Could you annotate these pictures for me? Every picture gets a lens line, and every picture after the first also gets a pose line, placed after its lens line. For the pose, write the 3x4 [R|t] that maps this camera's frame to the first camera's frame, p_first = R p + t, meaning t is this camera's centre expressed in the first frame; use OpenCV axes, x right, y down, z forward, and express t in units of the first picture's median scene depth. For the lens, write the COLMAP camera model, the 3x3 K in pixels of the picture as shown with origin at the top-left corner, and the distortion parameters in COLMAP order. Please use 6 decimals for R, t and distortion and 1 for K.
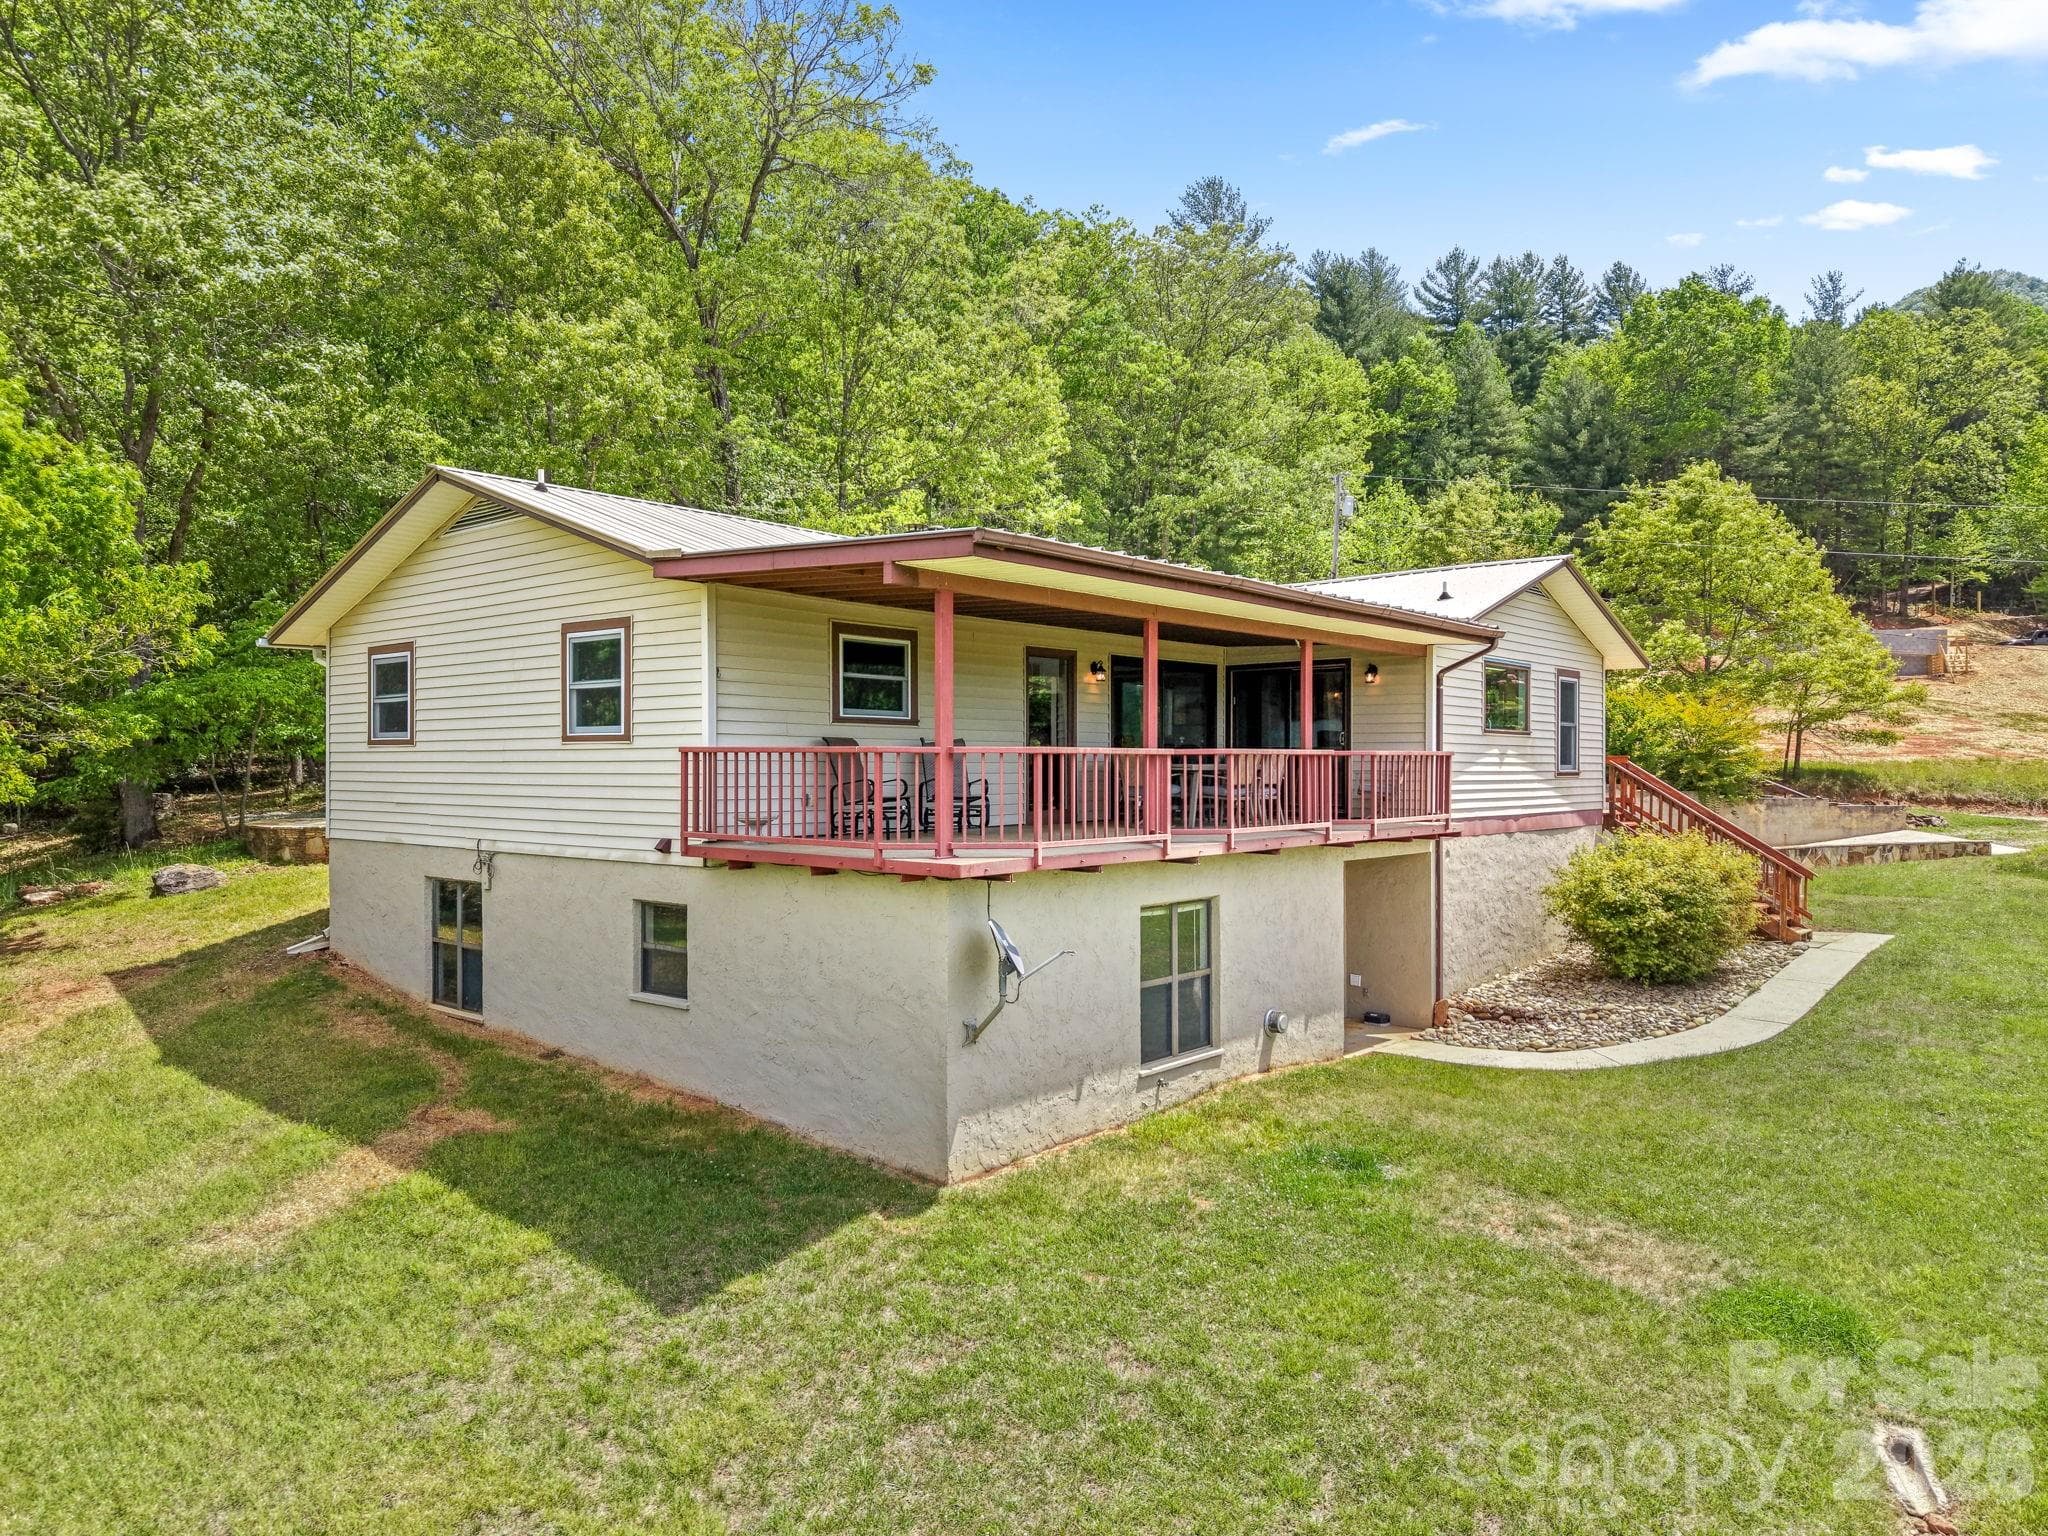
lens RADIAL K [[1404.6, 0, 1035.1], [0, 1404.6, 758.6], [0, 0, 1]] dist [0.024890, -0.003890]
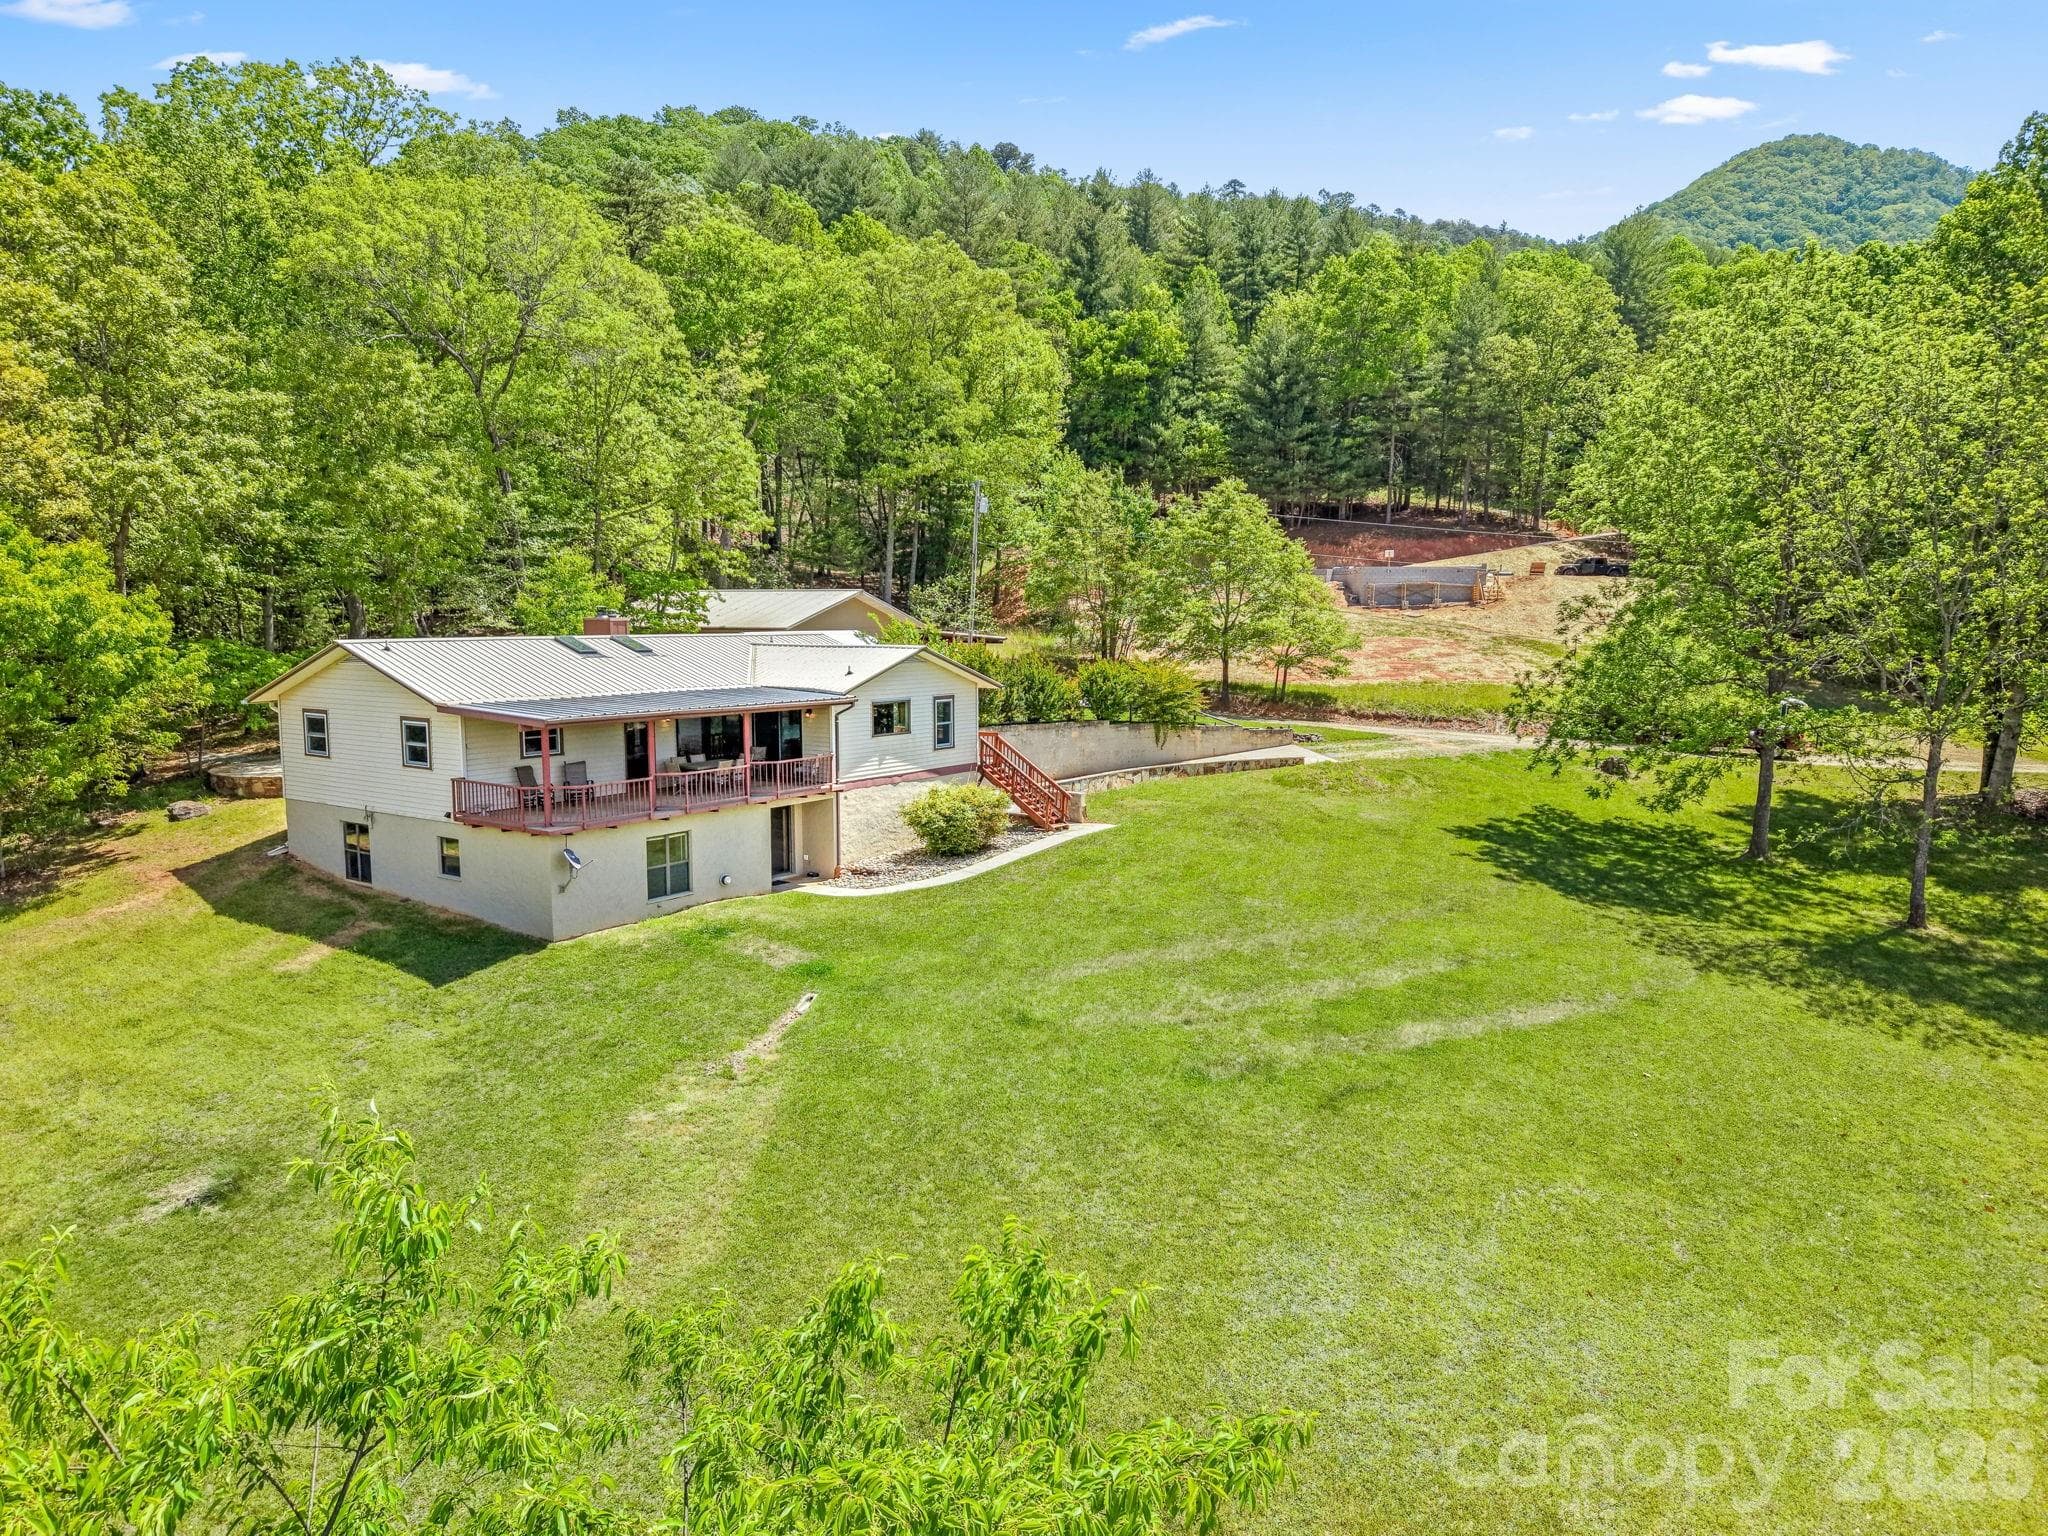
lens RADIAL K [[1360.9, 0, 1024.0], [0, 1360.9, 768.0], [0, 0, 1]] dist [0.030227, -0.002566]
pose [[0.995215, -0.012909, 0.096850, 0.399276], [0.001931, 0.993639, 0.112595, -0.226992], [-0.097688, -0.111869, 0.988910, -1.144539]]
